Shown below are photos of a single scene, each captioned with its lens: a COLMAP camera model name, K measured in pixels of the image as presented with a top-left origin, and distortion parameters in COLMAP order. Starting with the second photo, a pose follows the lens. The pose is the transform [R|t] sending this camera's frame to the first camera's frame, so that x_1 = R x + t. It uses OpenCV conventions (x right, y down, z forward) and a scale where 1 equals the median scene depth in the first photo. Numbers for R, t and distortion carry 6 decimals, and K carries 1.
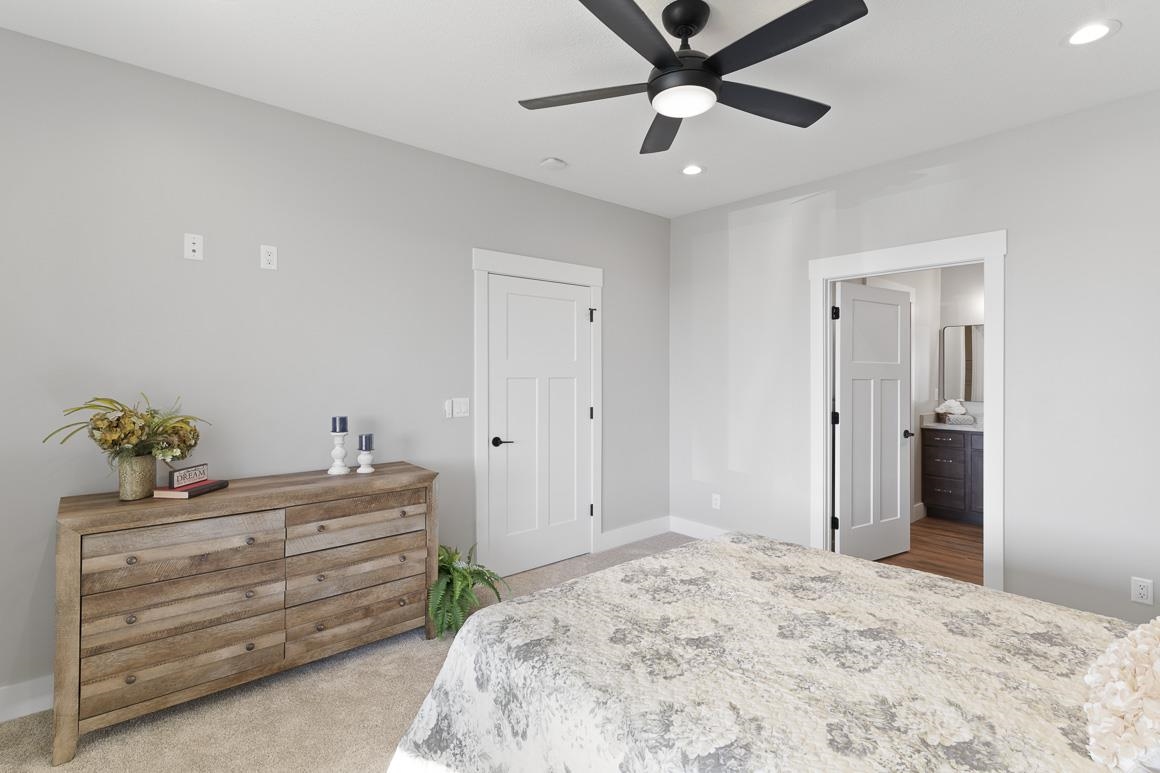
lens RADIAL K [[566.5, 0, 571.9], [0, 566.5, 375.0], [0, 0, 1]] dist [0.003517, 0.000621]
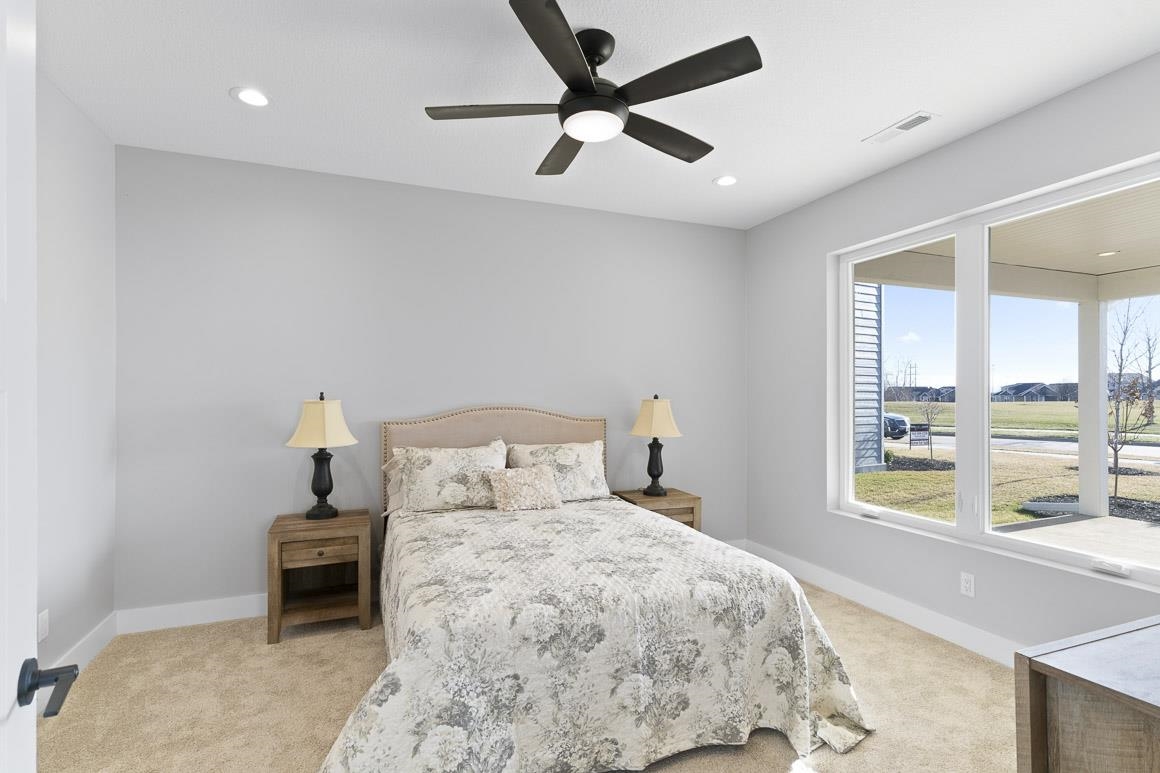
lens RADIAL K [[554.7, 0, 580.0], [0, 554.7, 386.5], [0, 0, 1]] dist [-0.000540, 0.000030]
pose [[-0.942646, -0.000004, 0.333794, -0.107744], [-0.003285, 0.999952, -0.009266, 0.005486], [-0.333778, -0.009832, -0.942600, 1.711278]]
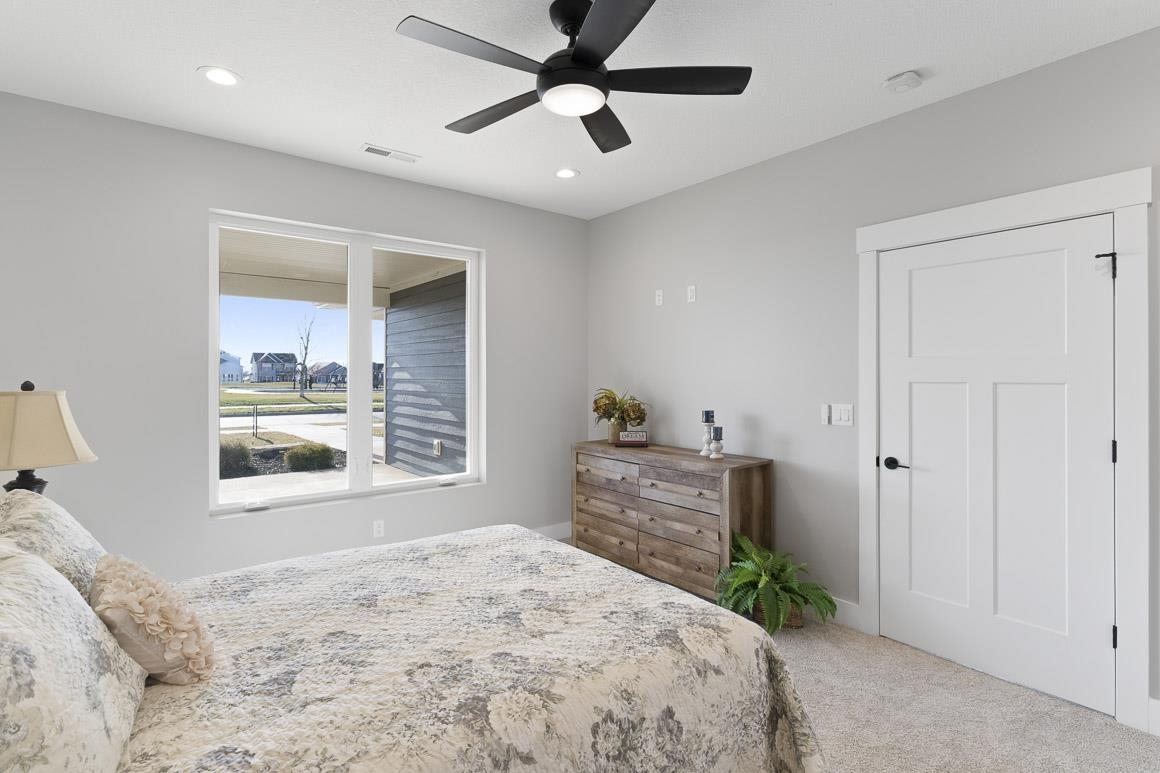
lens RADIAL K [[566.5, 0, 571.9], [0, 566.5, 375.0], [0, 0, 1]] dist [0.003517, 0.000621]
pose [[-0.065881, -0.004660, -0.997817, 1.026262], [-0.005923, 0.999973, -0.004279, 0.002223], [0.997810, 0.005629, -0.065907, 0.920000]]
